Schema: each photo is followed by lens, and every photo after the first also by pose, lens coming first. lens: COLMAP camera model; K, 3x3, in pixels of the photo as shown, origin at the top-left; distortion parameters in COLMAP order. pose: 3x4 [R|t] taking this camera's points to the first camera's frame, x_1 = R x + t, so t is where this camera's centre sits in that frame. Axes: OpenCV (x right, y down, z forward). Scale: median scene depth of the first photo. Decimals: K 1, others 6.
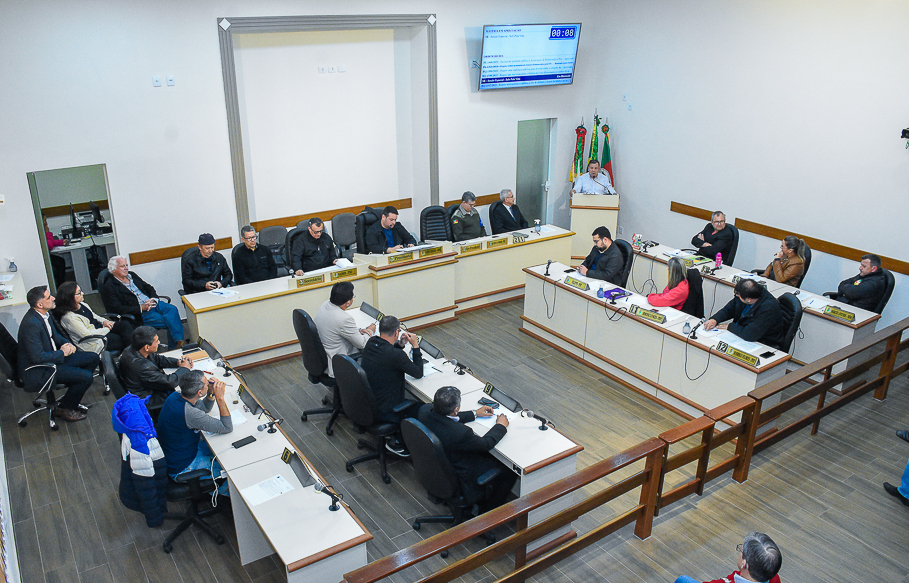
lens RADIAL K [[720.7, 0, 454.5], [0, 720.7, 291.5], [0, 0, 1]] dist [-0.004121, -0.012431]
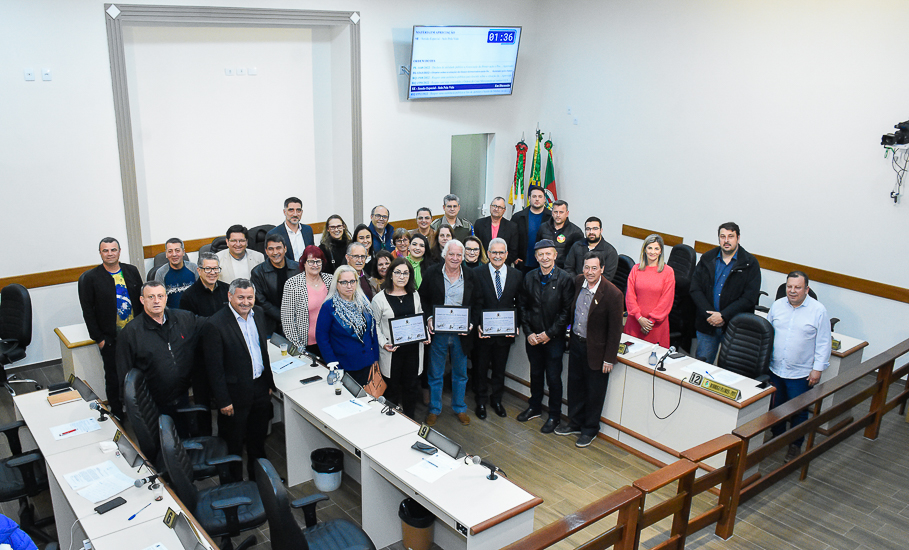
lens RADIAL K [[767.5, 0, 429.4], [0, 767.5, 298.4], [0, 0, 1]] dist [-0.020242, 0.010817]
pose [[0.997920, -0.003060, 0.064387, -0.002438], [0.006584, 0.998487, -0.054589, 0.027263], [-0.064122, 0.054900, 0.996431, 0.102420]]
